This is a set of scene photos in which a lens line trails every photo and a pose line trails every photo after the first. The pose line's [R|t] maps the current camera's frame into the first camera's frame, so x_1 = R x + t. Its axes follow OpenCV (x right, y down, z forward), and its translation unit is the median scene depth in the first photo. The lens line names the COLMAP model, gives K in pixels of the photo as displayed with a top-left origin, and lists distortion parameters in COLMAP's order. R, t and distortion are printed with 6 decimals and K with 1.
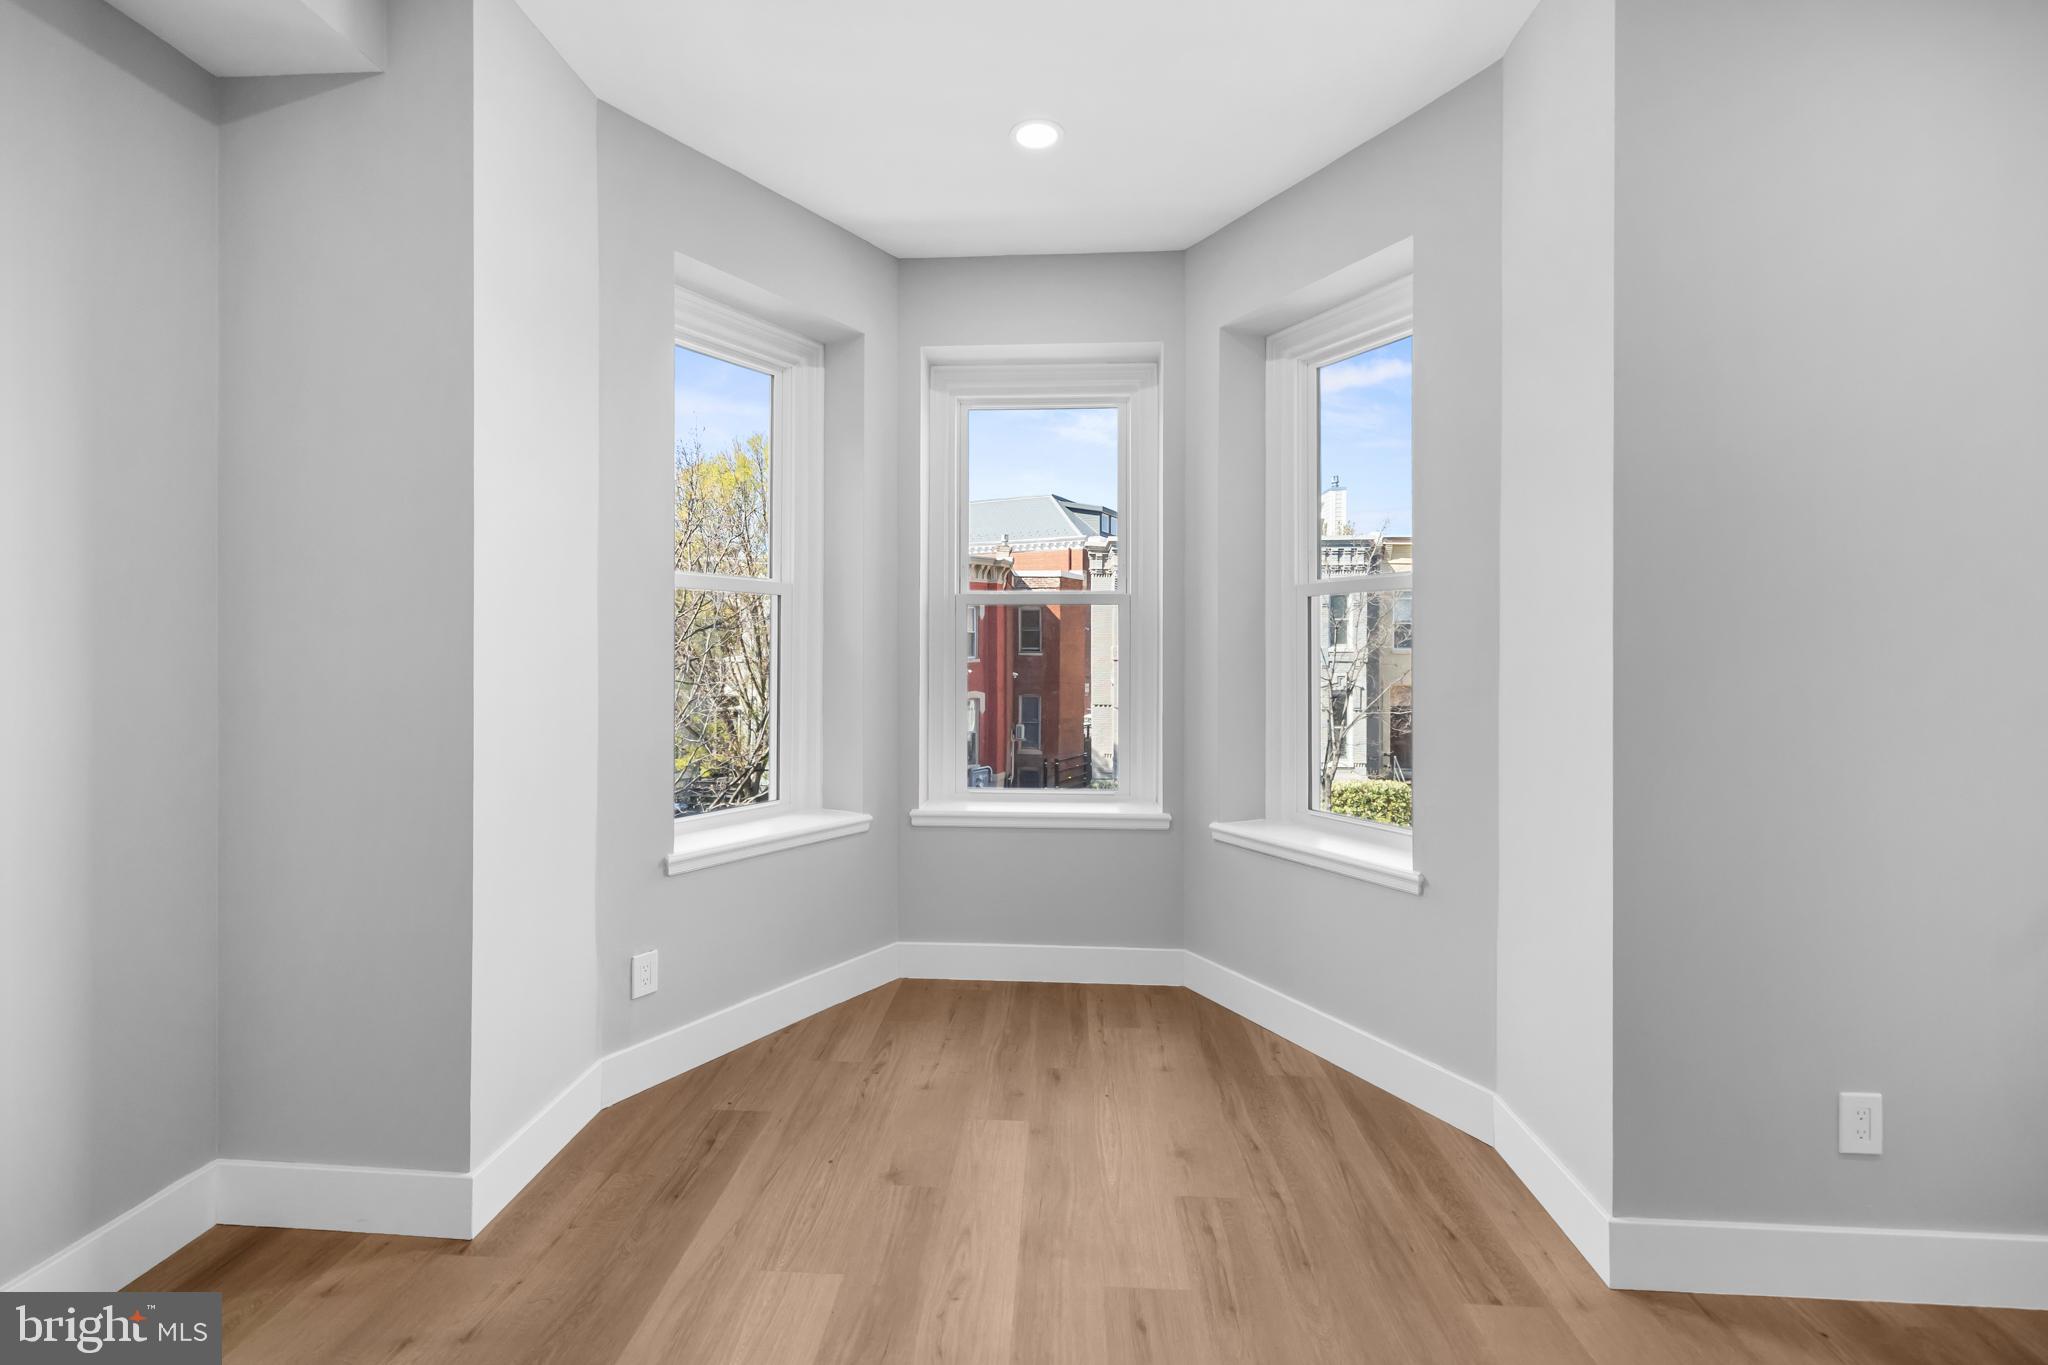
lens RADIAL K [[888.3, 0, 1009.3], [0, 888.3, 642.3], [0, 0, 1]] dist [0.004216, 0.001942]
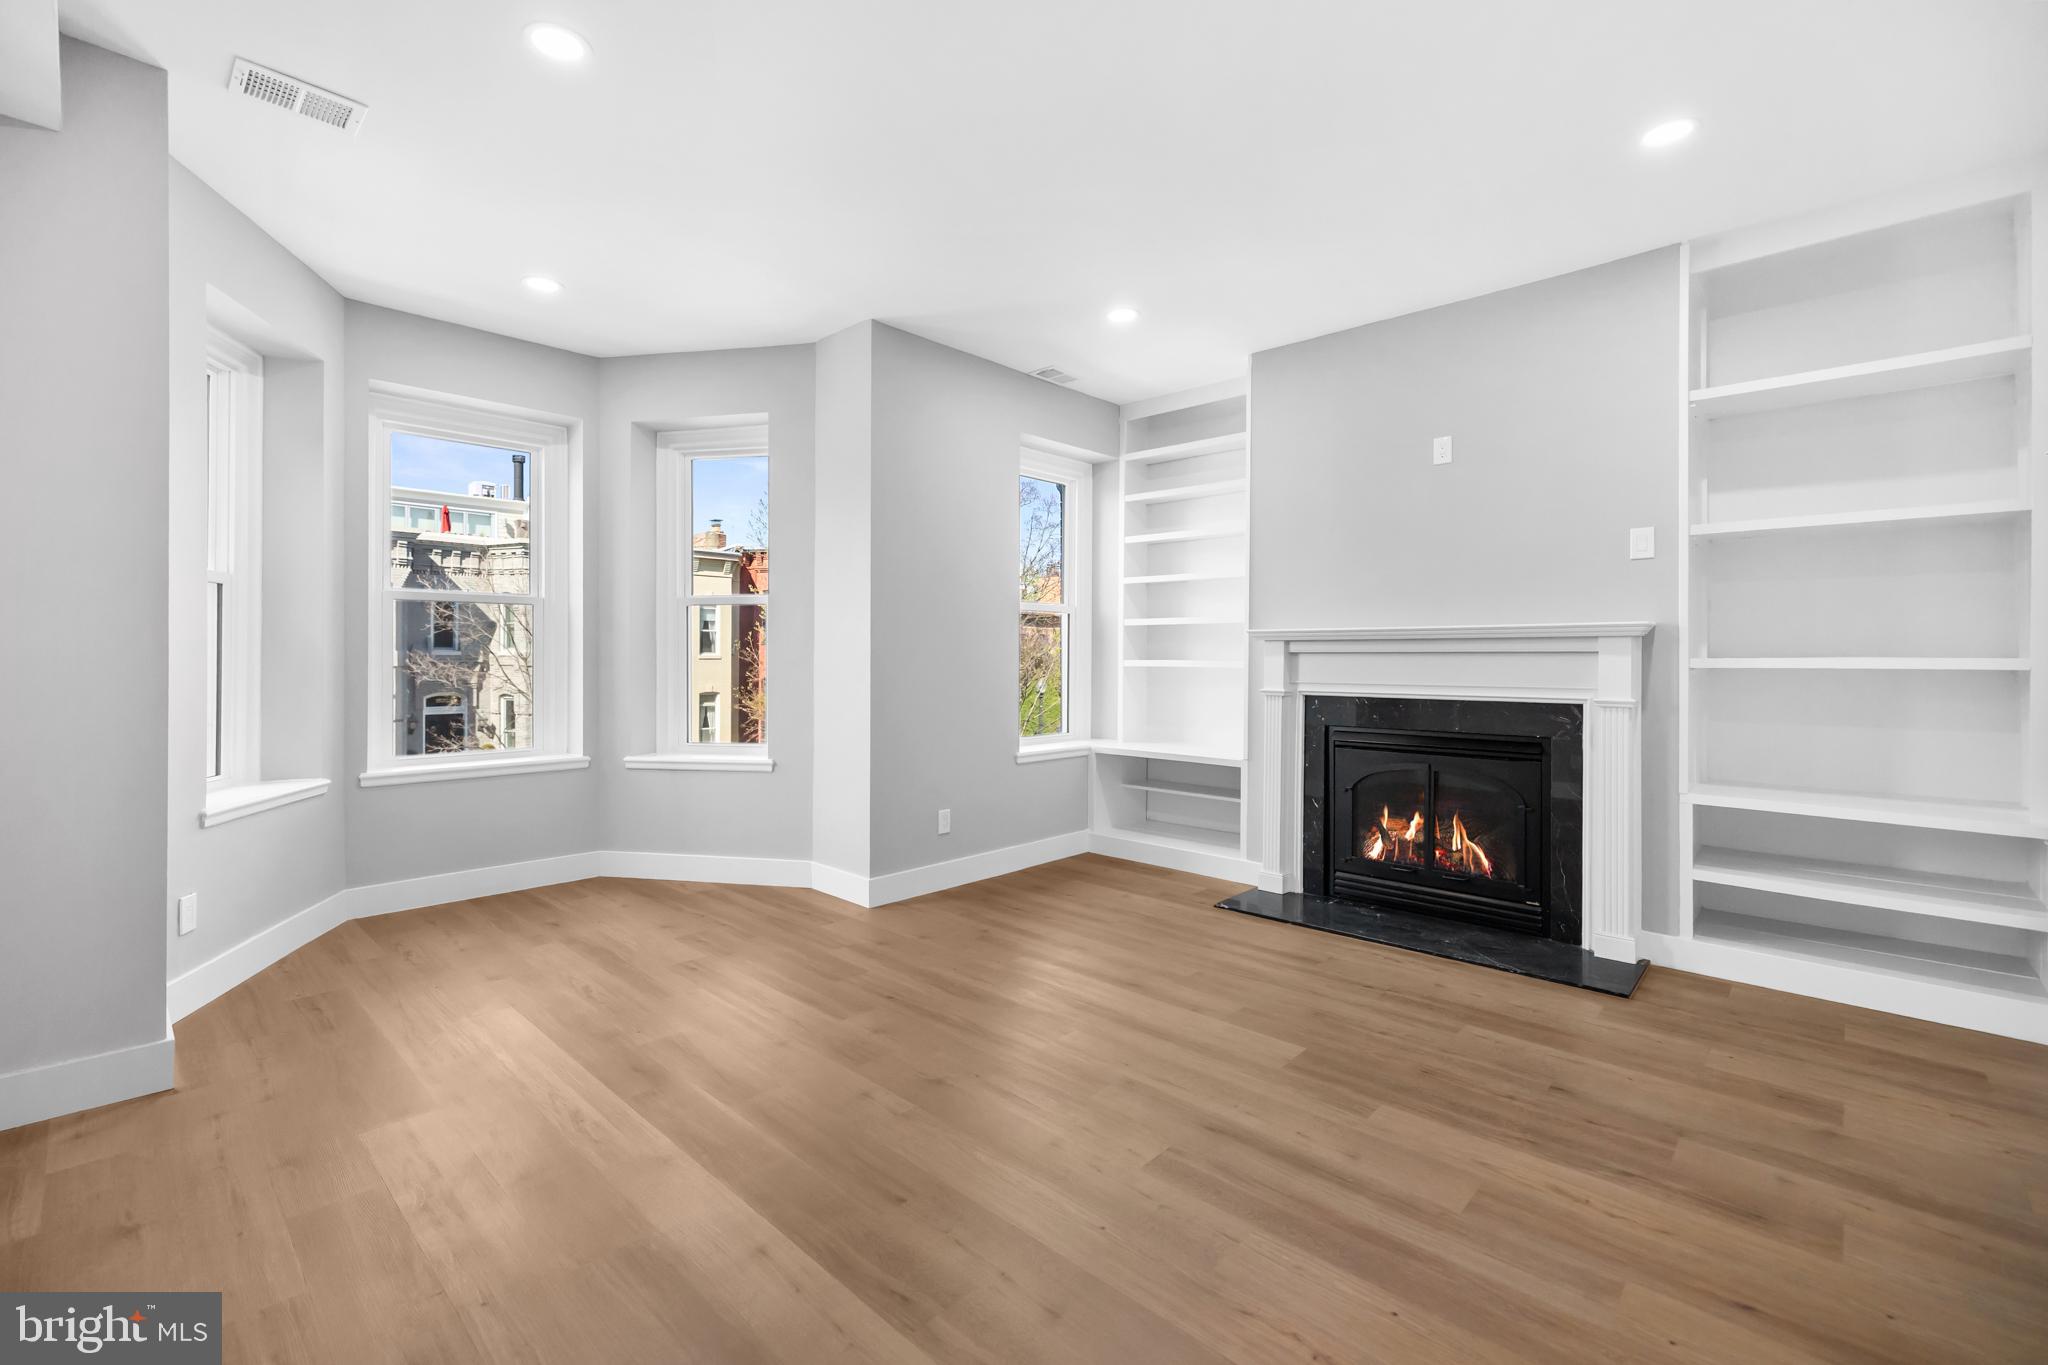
lens RADIAL K [[888.3, 0, 1012.2], [0, 888.3, 655.7], [0, 0, 1]] dist [0.004216, 0.001942]
pose [[0.643515, -0.000797, 0.765433, -0.486338], [-0.003167, 0.999988, 0.003703, 0.027684], [-0.765427, -0.004807, 0.643505, -0.437755]]
